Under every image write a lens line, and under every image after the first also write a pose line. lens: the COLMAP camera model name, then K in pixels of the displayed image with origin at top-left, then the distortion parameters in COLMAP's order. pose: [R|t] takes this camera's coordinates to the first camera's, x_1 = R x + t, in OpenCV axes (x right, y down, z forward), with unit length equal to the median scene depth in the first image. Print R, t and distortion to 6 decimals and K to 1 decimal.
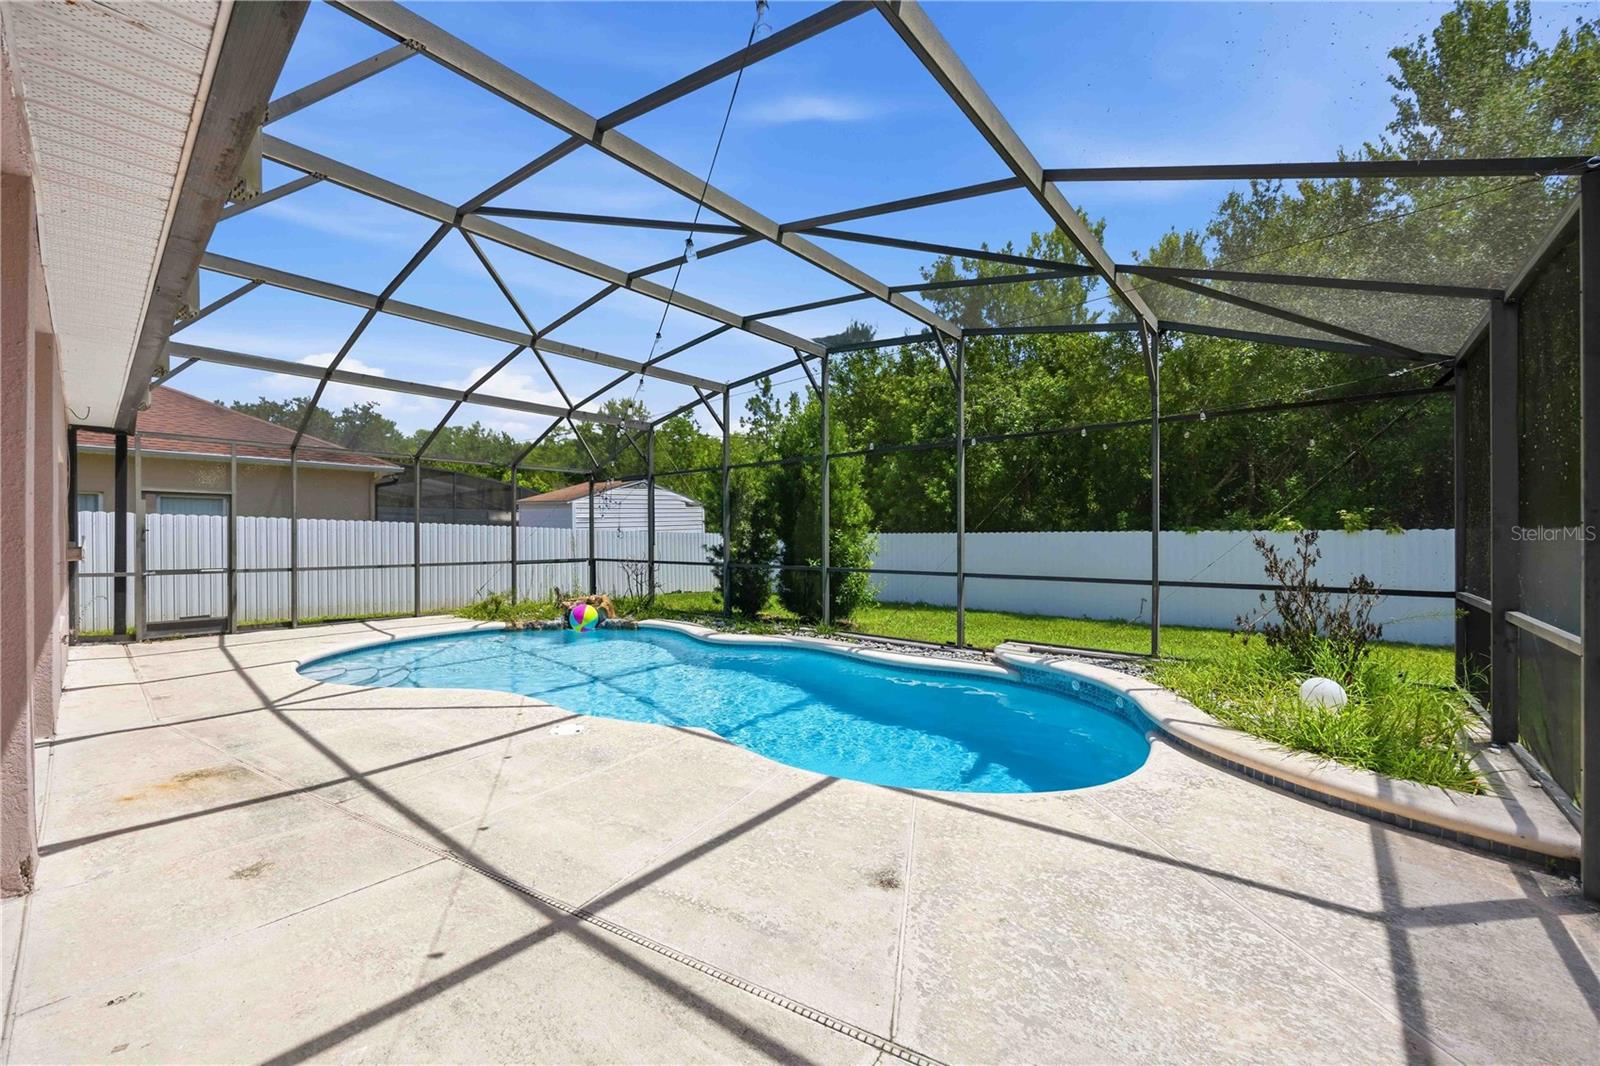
lens RADIAL K [[620.7, 0, 797.0], [0, 620.7, 539.6], [0, 0, 1]] dist [0.009147, -0.000155]
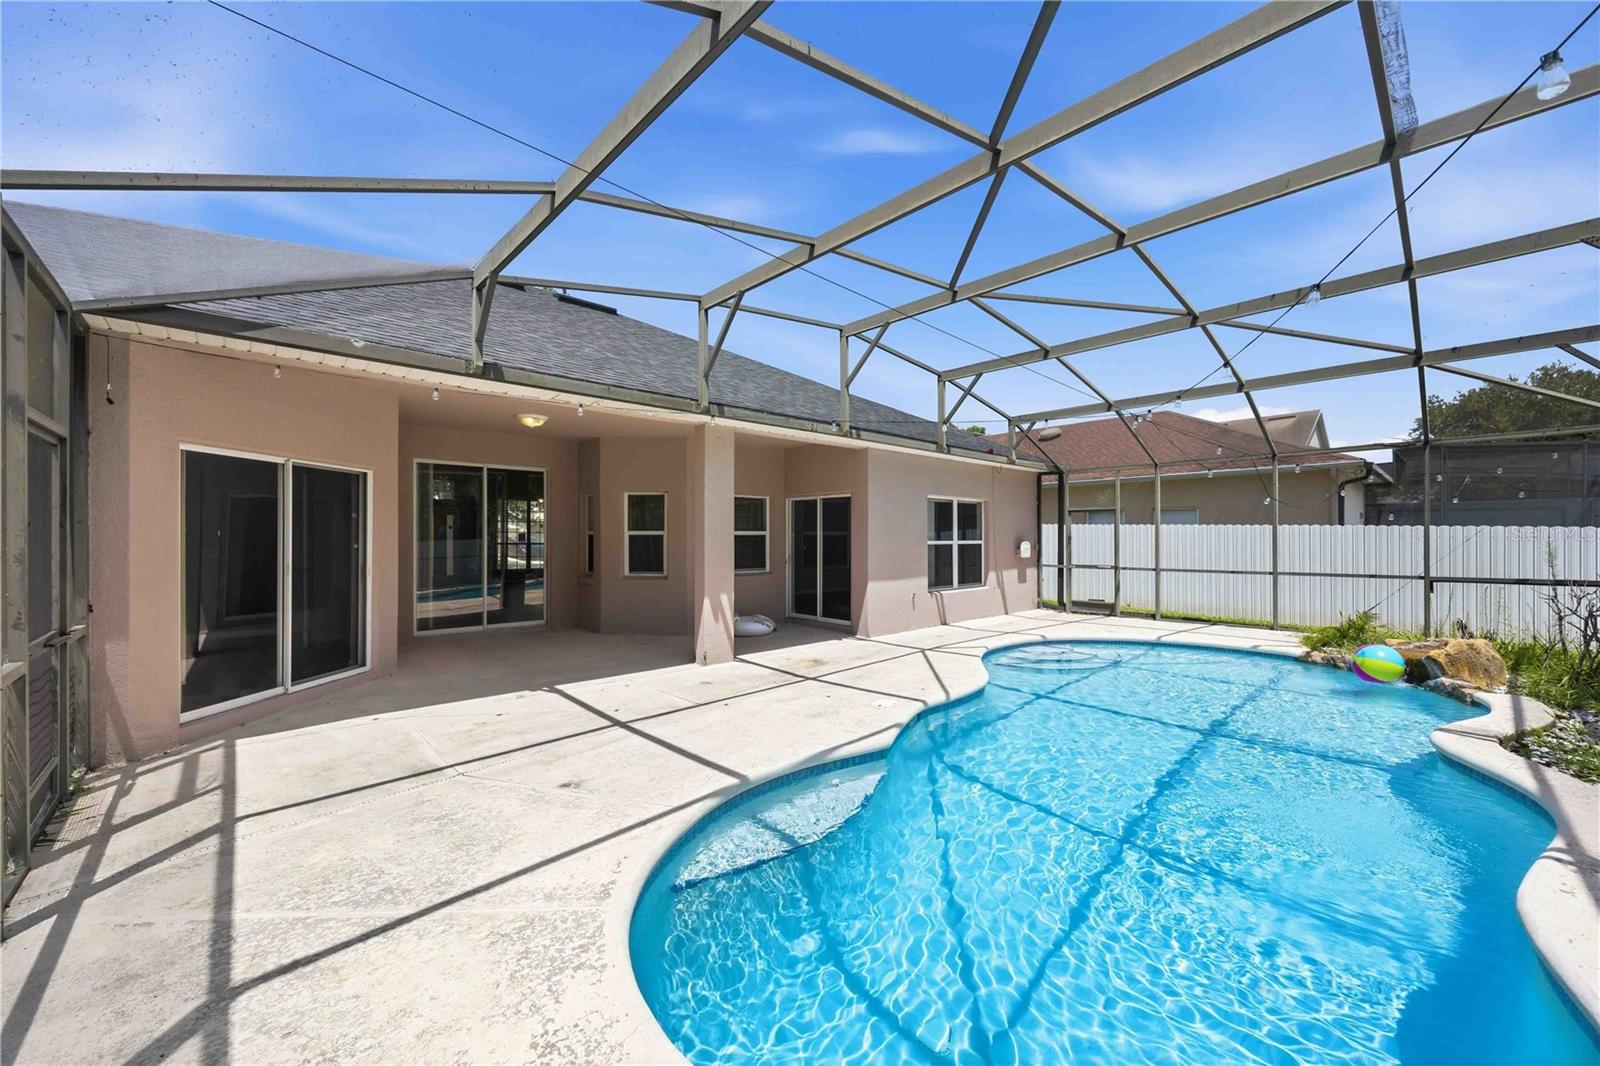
lens RADIAL K [[620.7, 0, 796.1], [0, 620.7, 535.0], [0, 0, 1]] dist [0.009147, -0.000155]
pose [[-0.139808, 0.001775, -0.990177, 0.506538], [-0.009669, 0.999948, 0.003158, -0.017554], [0.990131, 0.010015, -0.139784, 0.574139]]
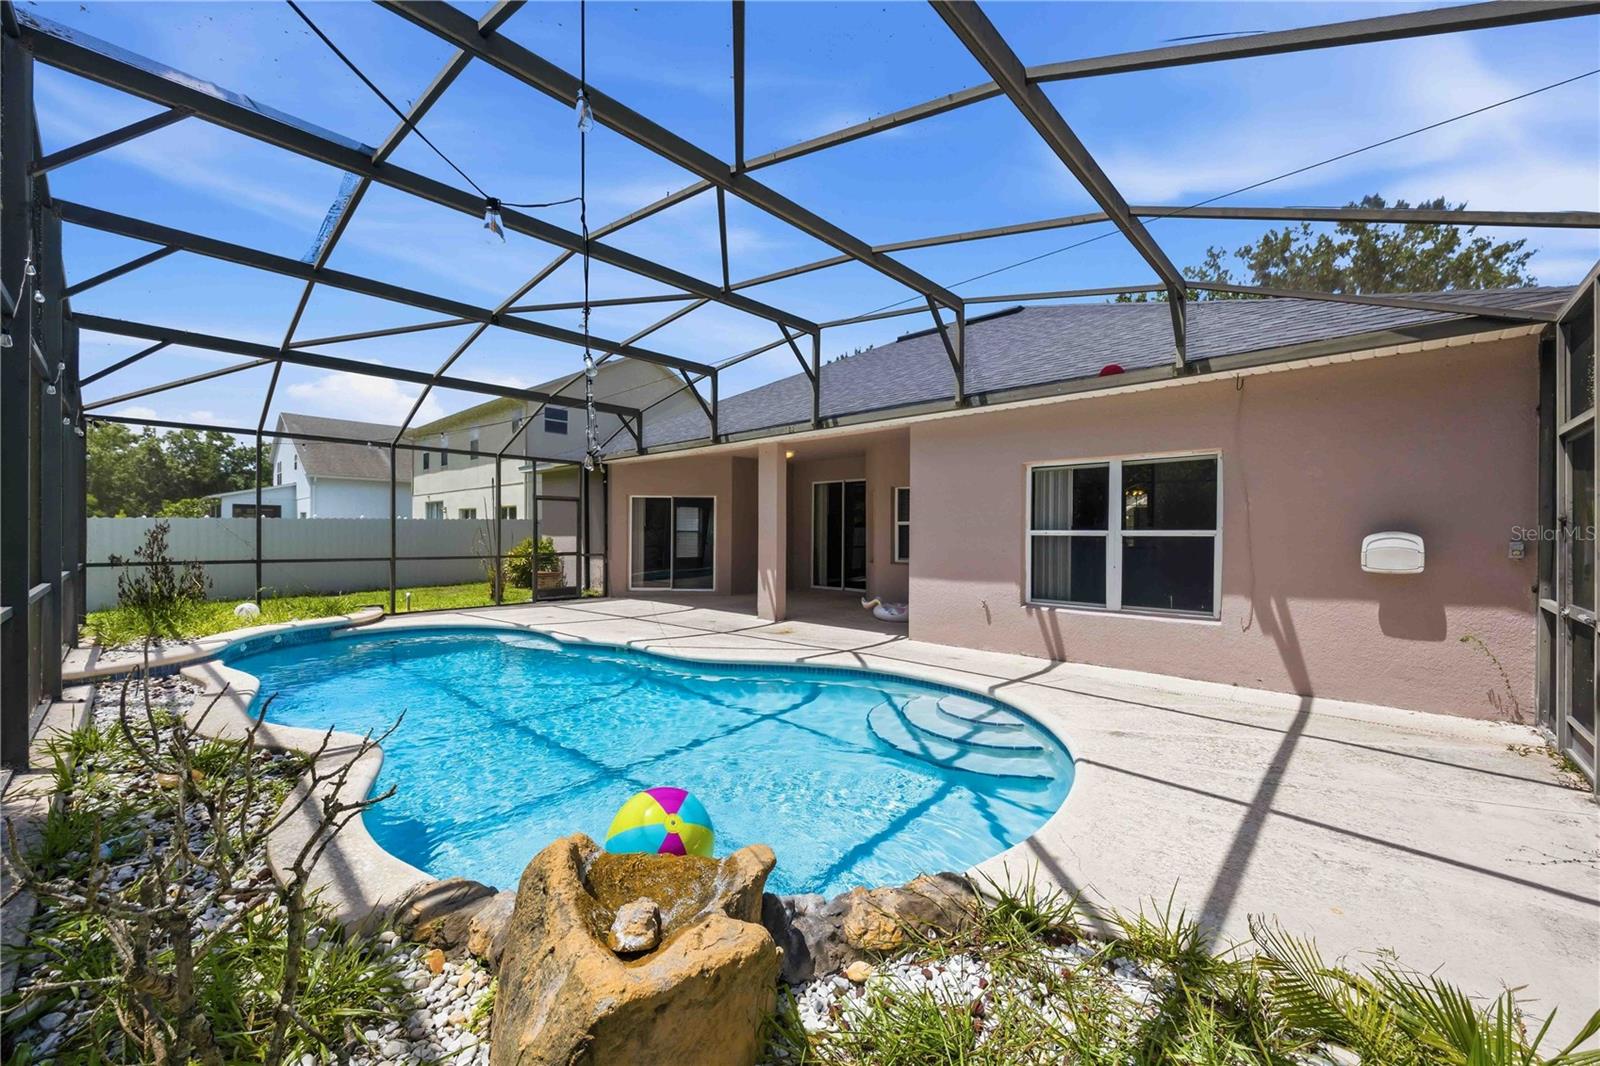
lens RADIAL K [[620.7, 0, 800.7], [0, 620.7, 530.6], [0, 0, 1]] dist [0.009147, -0.000155]
pose [[-0.998969, -0.002412, 0.045334, -0.476266], [-0.002086, 0.999972, 0.007220, -0.010993], [-0.045351, 0.007118, -0.998946, 1.522573]]
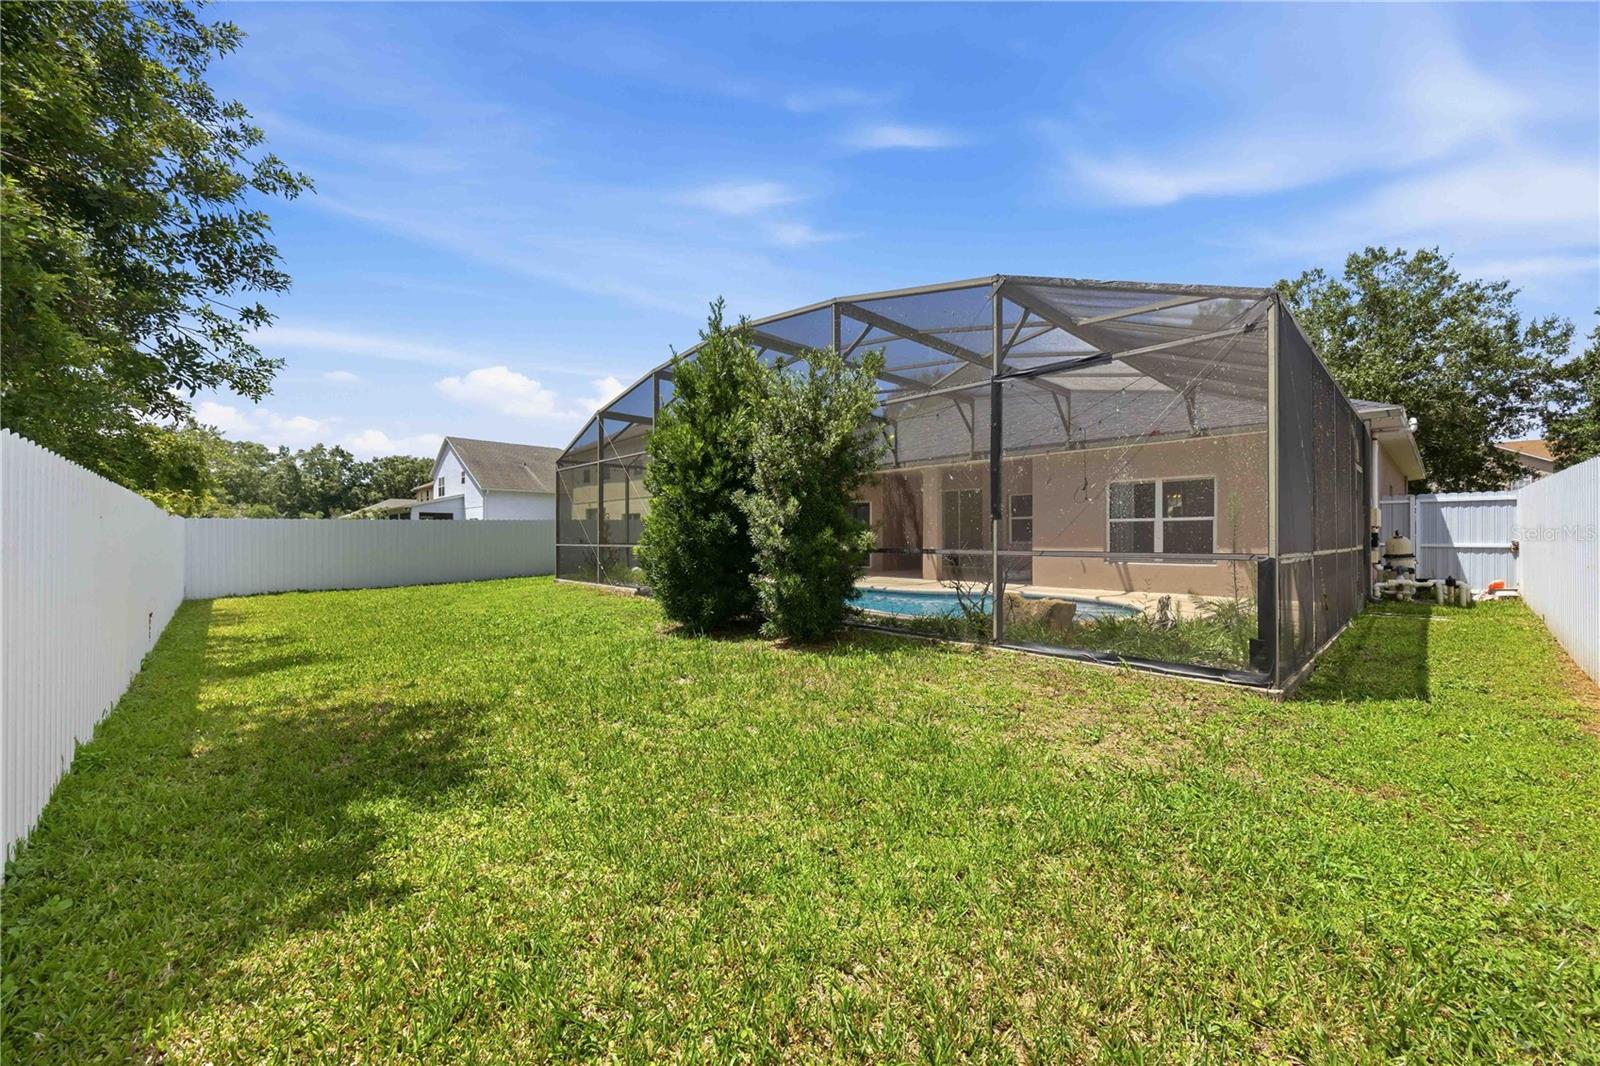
lens RADIAL K [[620.7, 0, 802.7], [0, 620.7, 535.9], [0, 0, 1]] dist [0.009147, -0.000155]
pose [[-0.995466, 0.003920, 0.095034, -0.146614], [0.004460, 0.999975, 0.005473, 0.025404], [-0.095010, 0.005872, -0.995459, 2.247656]]
